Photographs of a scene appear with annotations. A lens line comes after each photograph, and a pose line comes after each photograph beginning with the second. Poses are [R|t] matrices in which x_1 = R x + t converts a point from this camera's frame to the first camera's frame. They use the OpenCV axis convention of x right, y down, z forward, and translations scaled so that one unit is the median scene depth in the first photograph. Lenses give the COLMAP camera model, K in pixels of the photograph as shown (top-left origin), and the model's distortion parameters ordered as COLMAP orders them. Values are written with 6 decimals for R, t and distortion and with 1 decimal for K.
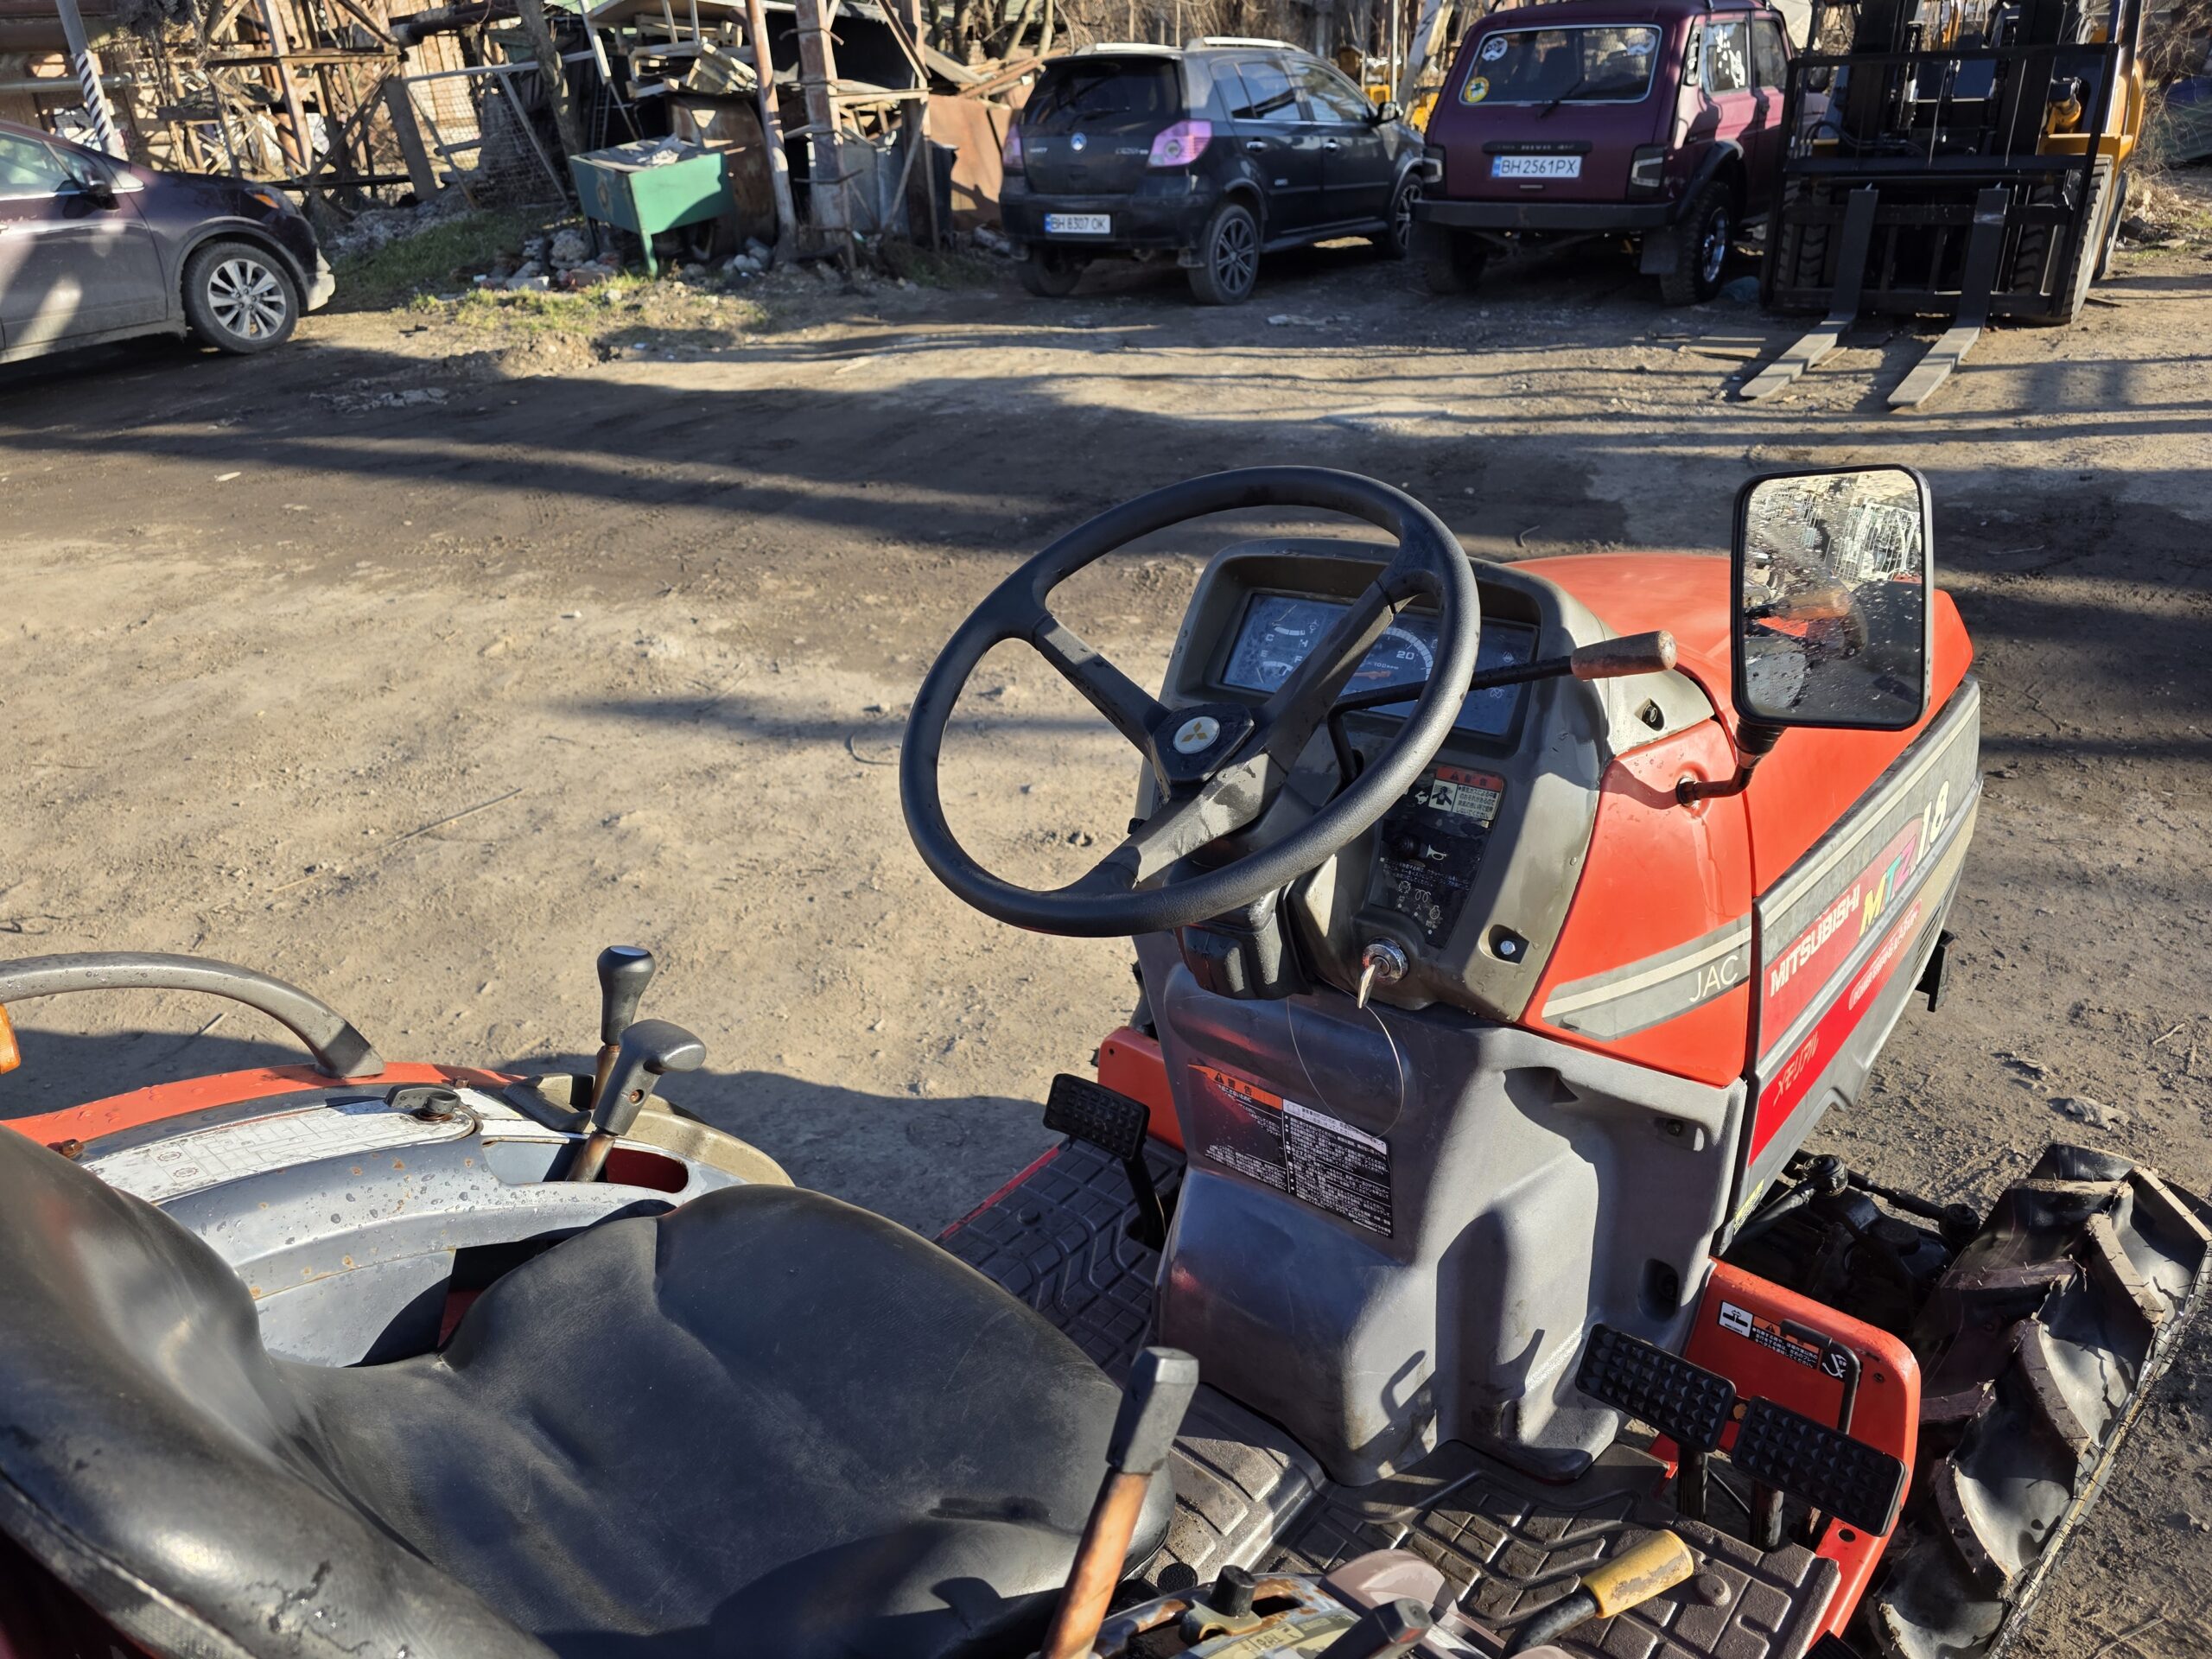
lens RADIAL K [[1460.9, 0, 1057.7], [0, 1460.9, 835.7], [0, 0, 1]] dist [0.037687, -0.038185]
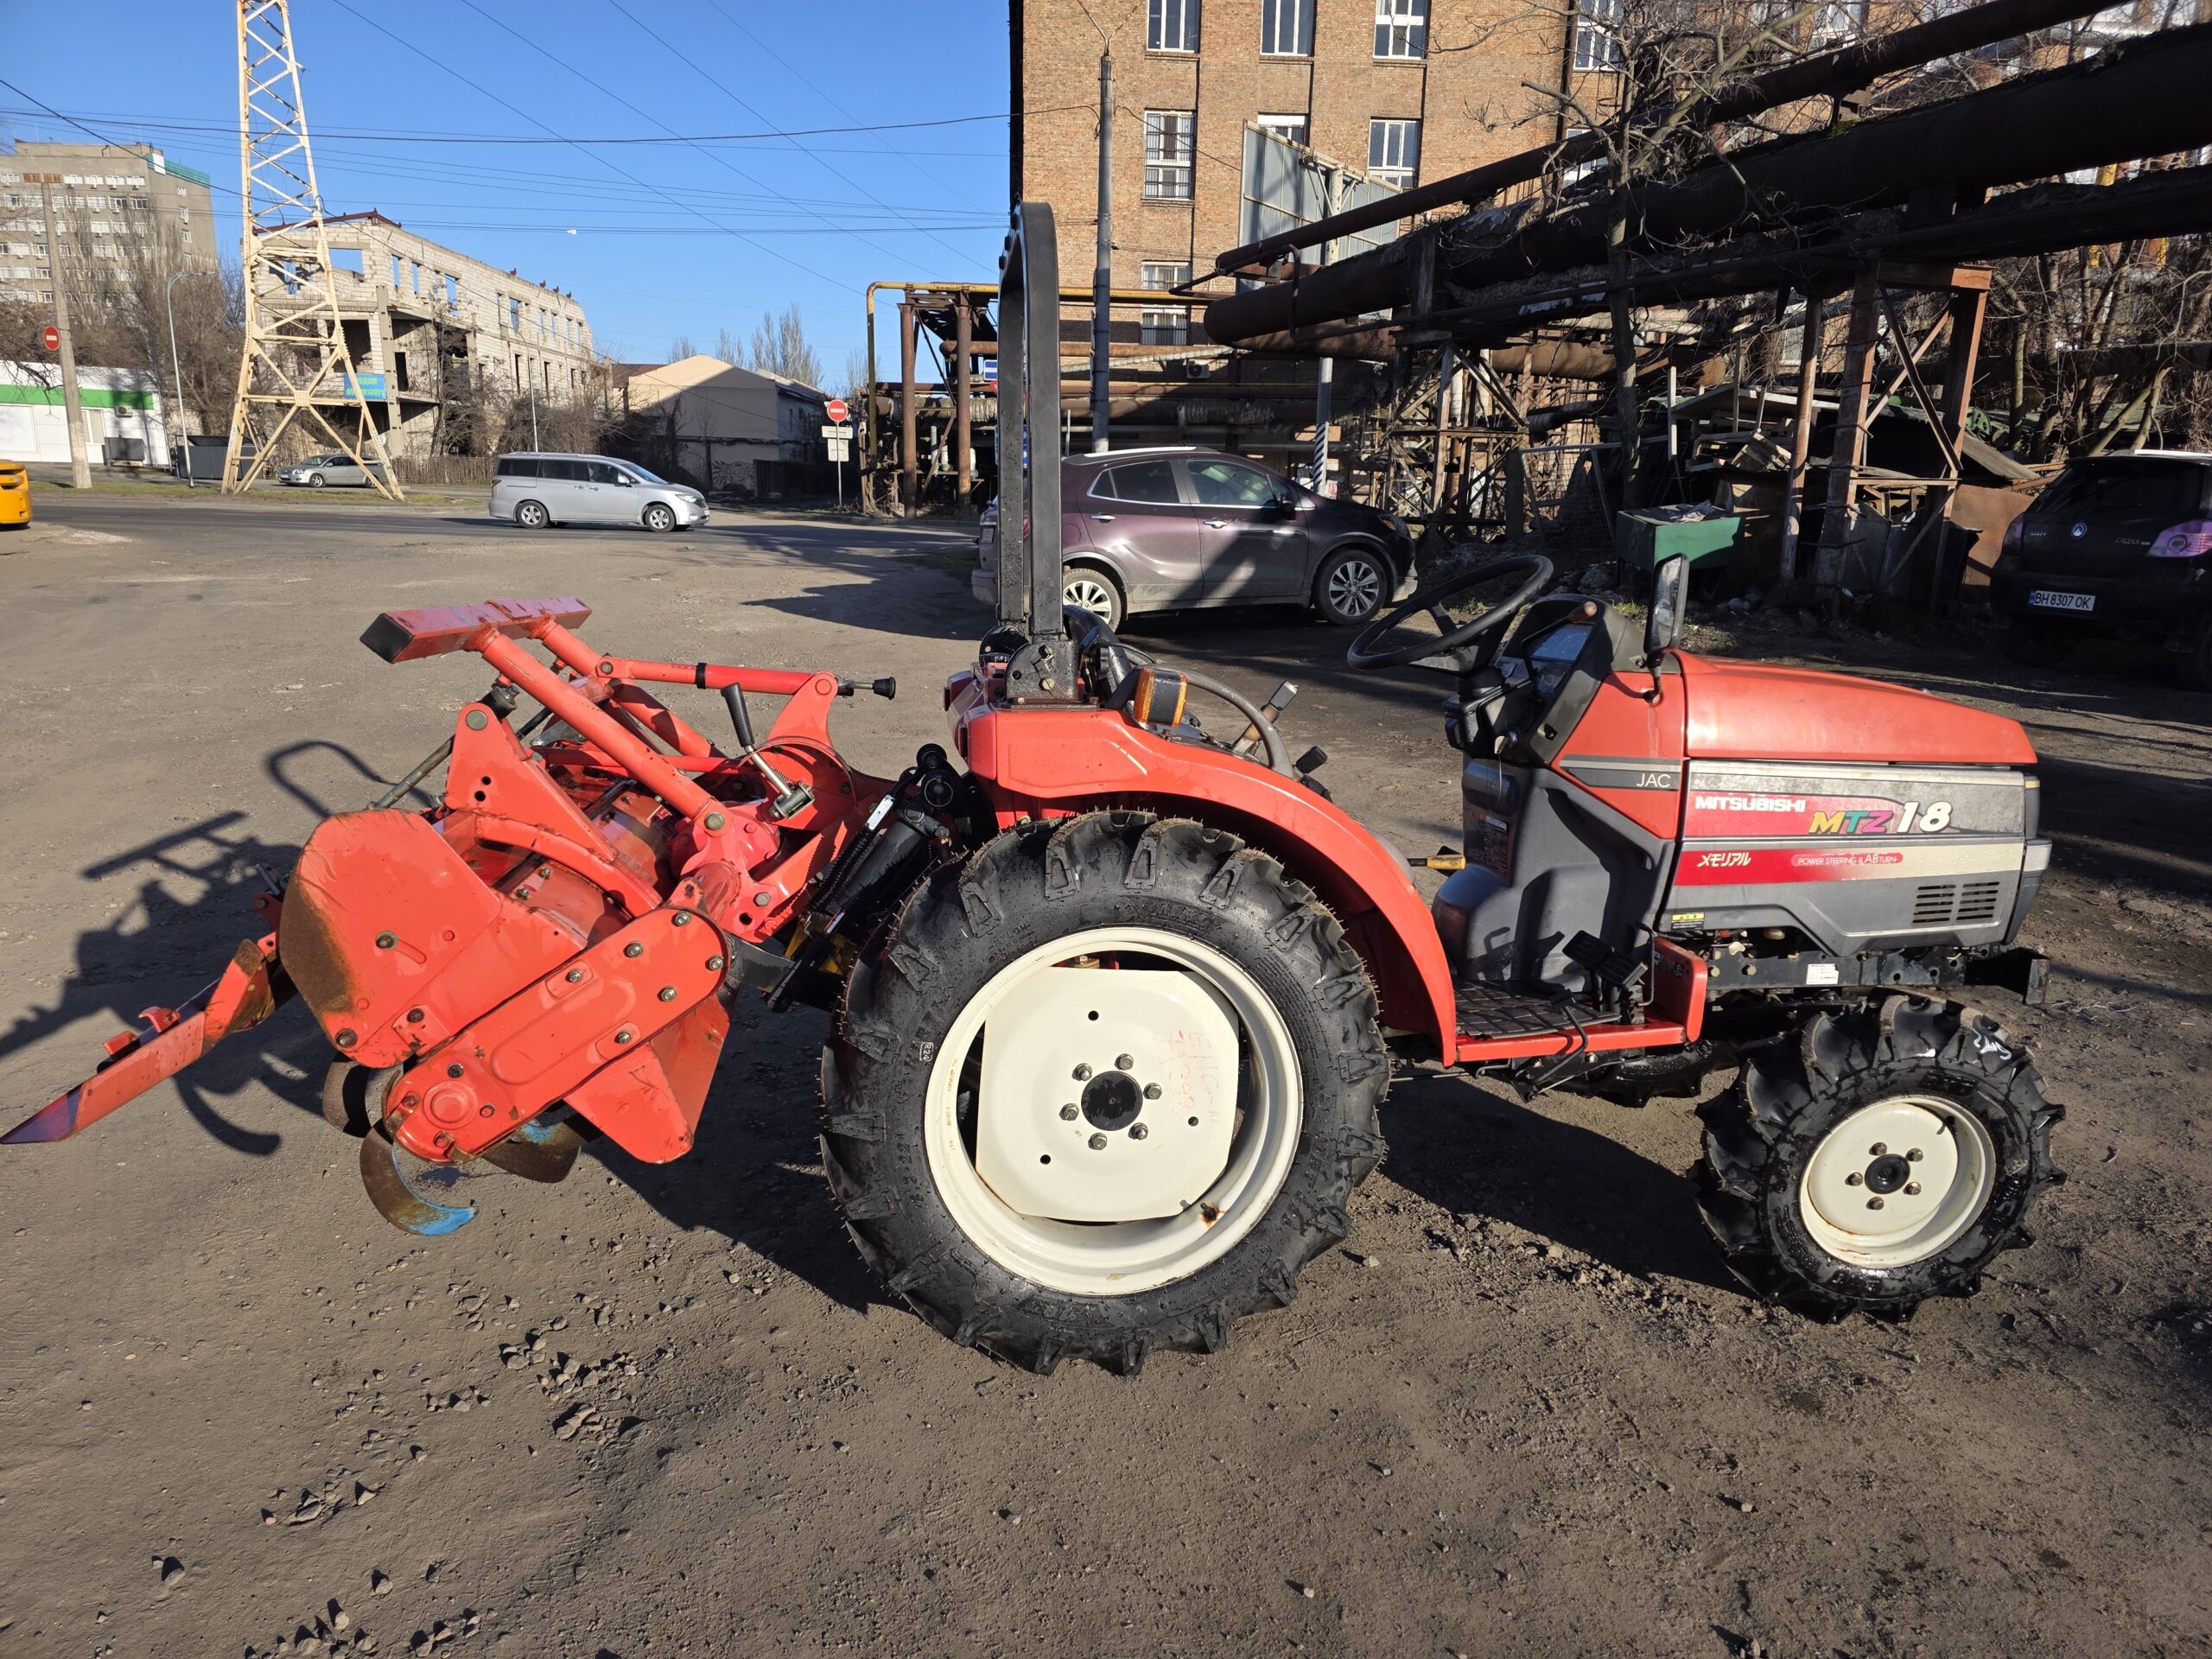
lens RADIAL K [[1460.9, 0, 1122.1], [0, 1460.9, 864.9], [0, 0, 1]] dist [0.037687, -0.038185]
pose [[0.782872, 0.215533, -0.583658, 0.134919], [-0.331227, 0.938477, -0.097721, 0.084026], [0.526688, 0.269826, 0.806098, -0.150202]]
